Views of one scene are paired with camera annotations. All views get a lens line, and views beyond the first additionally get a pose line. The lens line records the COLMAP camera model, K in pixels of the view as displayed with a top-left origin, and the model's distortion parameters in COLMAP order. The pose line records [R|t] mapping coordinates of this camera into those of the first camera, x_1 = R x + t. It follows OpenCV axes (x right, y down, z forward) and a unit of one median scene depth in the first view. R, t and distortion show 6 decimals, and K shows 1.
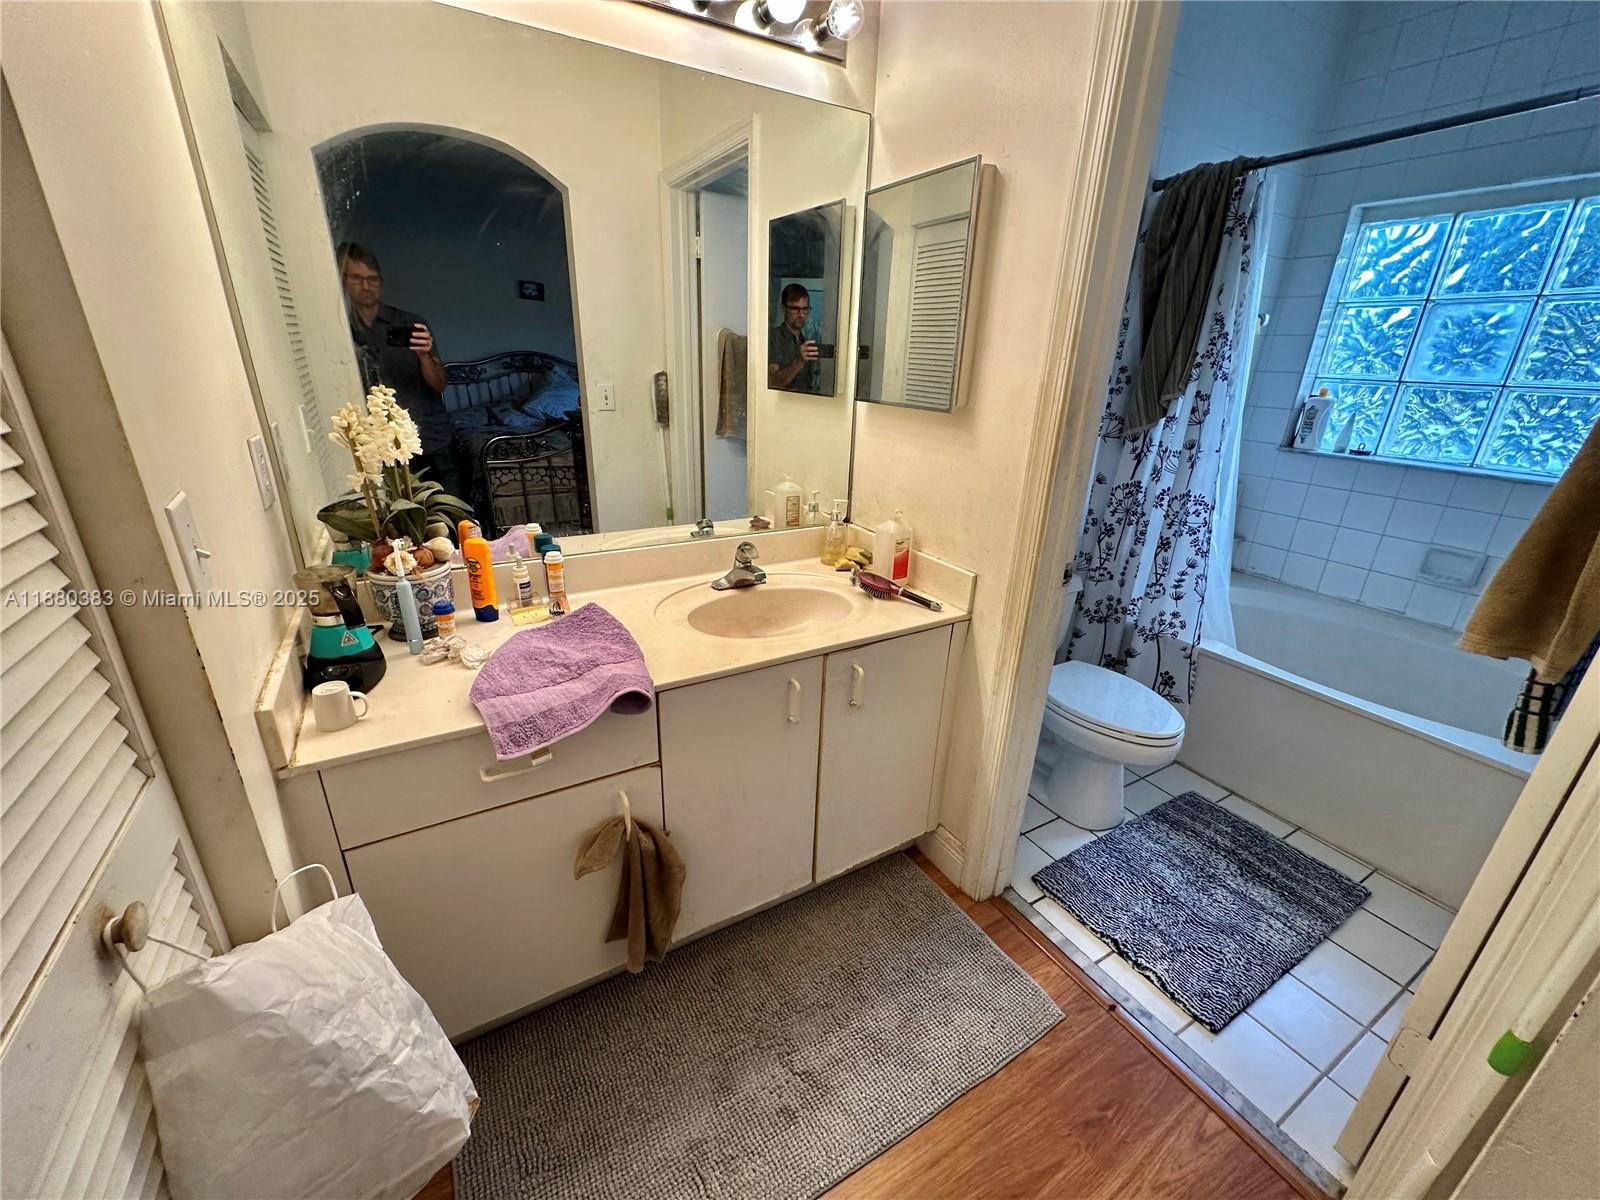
lens RADIAL K [[646.9, 0, 800.0], [0, 646.9, 600.0], [0, 0, 1]] dist [-0.002524, 0.000226]
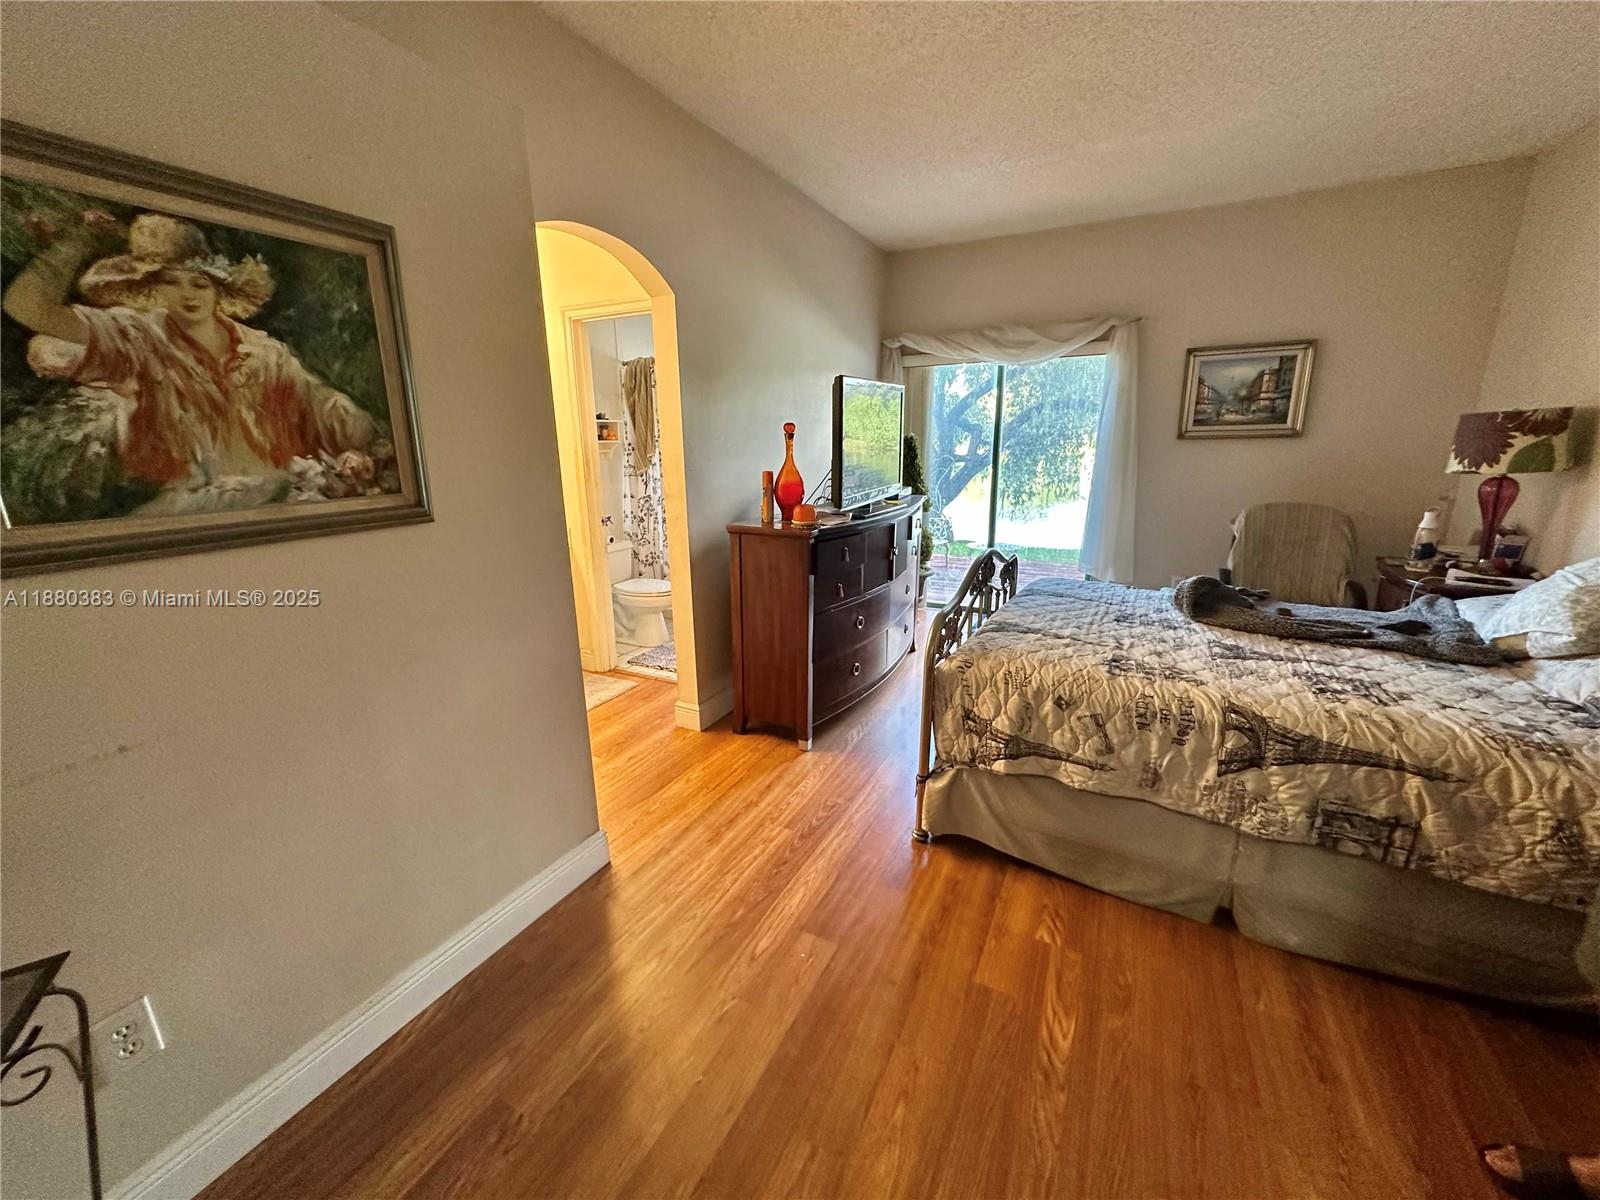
lens RADIAL K [[646.9, 0, 800.0], [0, 646.9, 600.0], [0, 0, 1]] dist [-0.002524, 0.000226]
pose [[0.844402, -0.175852, 0.506025, -0.191594], [0.230602, 0.971910, -0.047051, 0.367780], [-0.483536, 0.156420, 0.861235, -1.016194]]
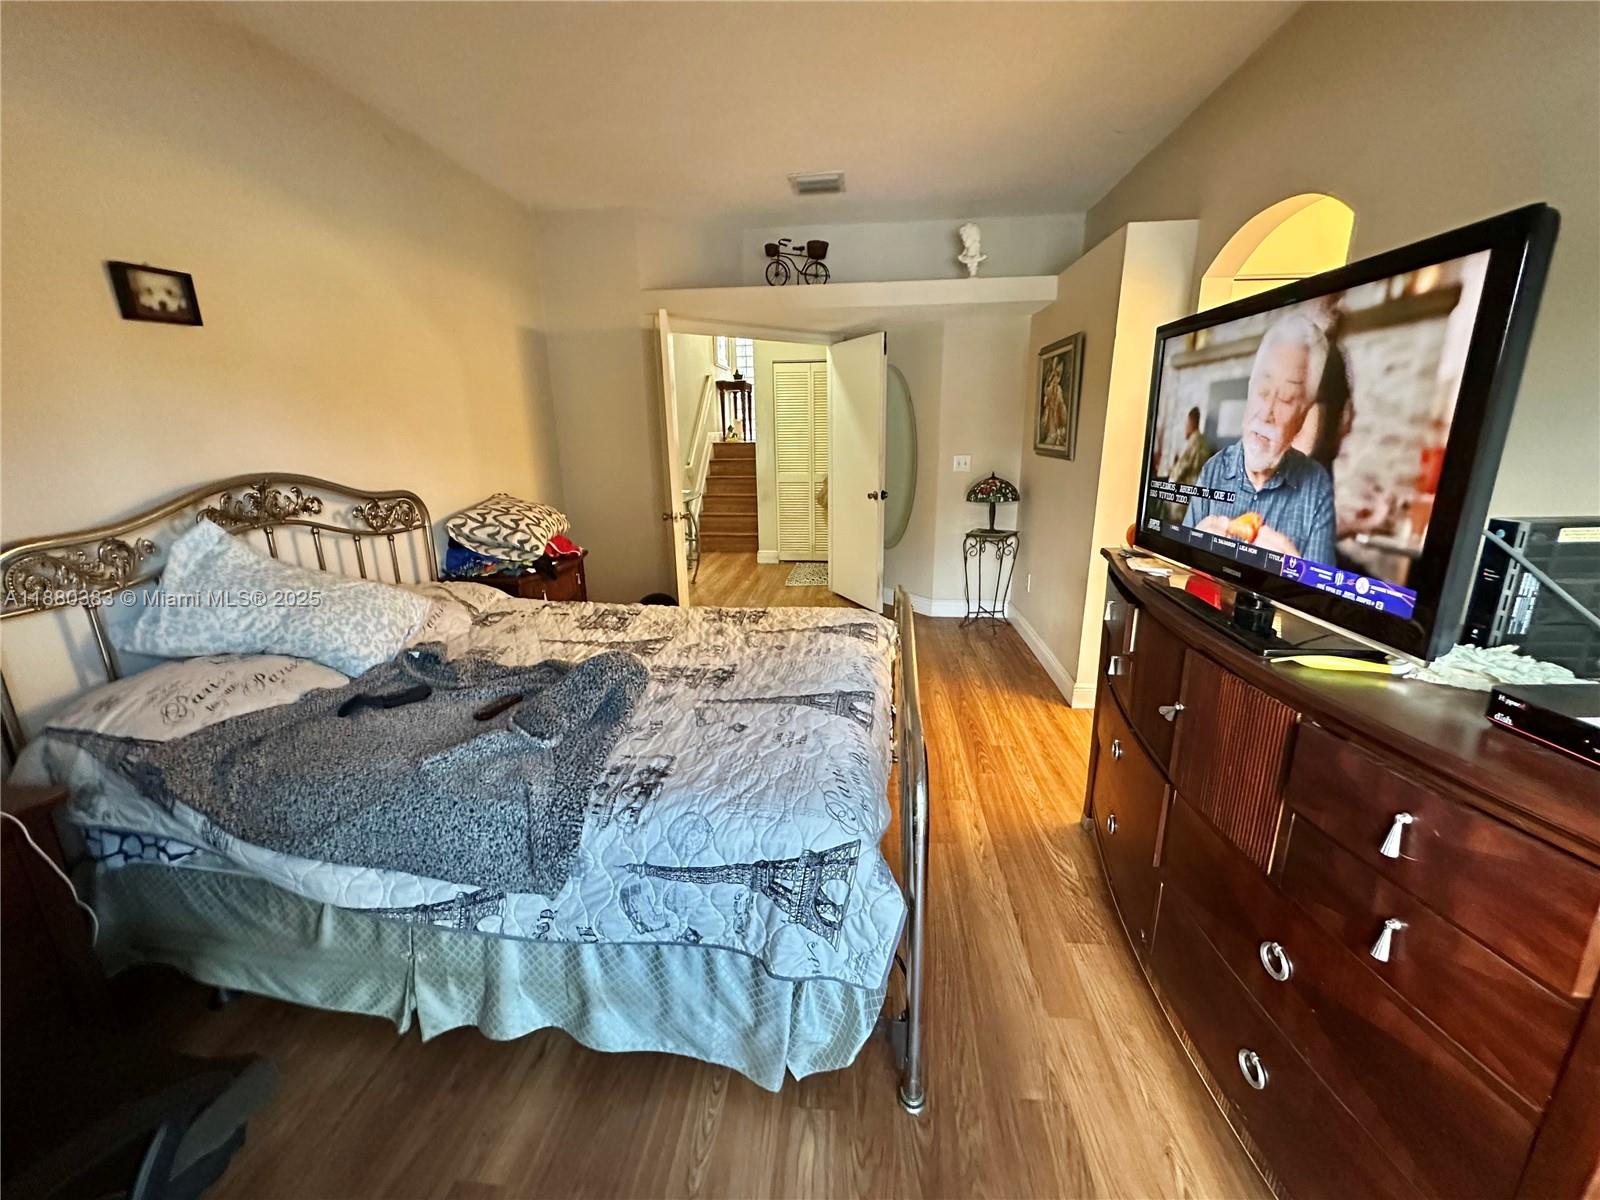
lens RADIAL K [[646.9, 0, 800.0], [0, 646.9, 600.0], [0, 0, 1]] dist [-0.002524, 0.000226]
pose [[-0.594294, 0.192834, -0.780788, 1.431216], [-0.289279, 0.854601, 0.431248, -0.012373], [0.750422, 0.482153, -0.452101, 0.096516]]
